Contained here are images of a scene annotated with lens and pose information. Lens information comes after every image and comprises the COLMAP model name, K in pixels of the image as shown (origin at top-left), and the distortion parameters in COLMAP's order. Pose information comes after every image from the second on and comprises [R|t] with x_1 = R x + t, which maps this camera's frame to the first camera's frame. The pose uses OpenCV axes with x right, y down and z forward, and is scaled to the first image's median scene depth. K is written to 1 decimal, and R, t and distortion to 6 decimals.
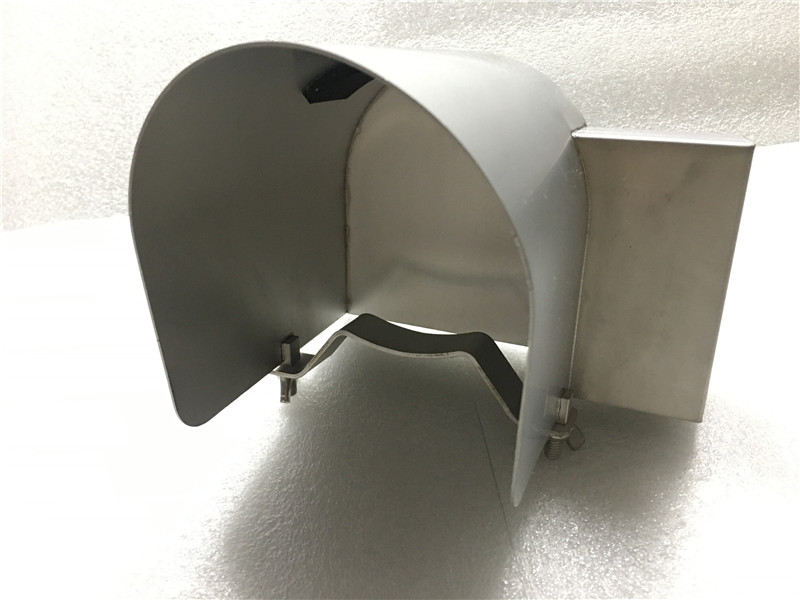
lens RADIAL K [[676.7, 0, 401.7], [0, 676.7, 297.1], [0, 0, 1]] dist [0.039409, -0.004595]
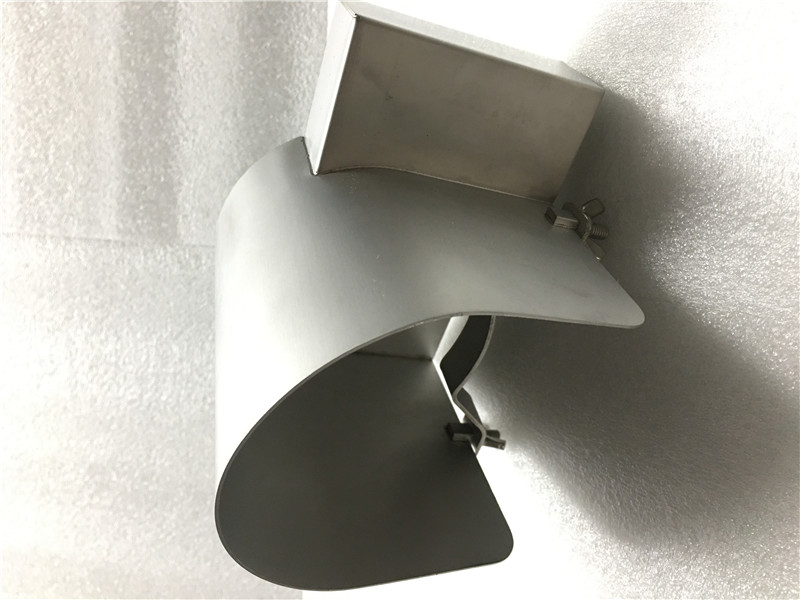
lens RADIAL K [[676.7, 0, 401.7], [0, 676.7, 297.1], [0, 0, 1]] dist [0.039409, -0.004595]
pose [[0.175098, -0.974492, -0.140379, 0.193141], [0.984522, 0.174404, 0.017333, -0.073242], [0.007592, -0.141241, 0.989946, -0.068846]]
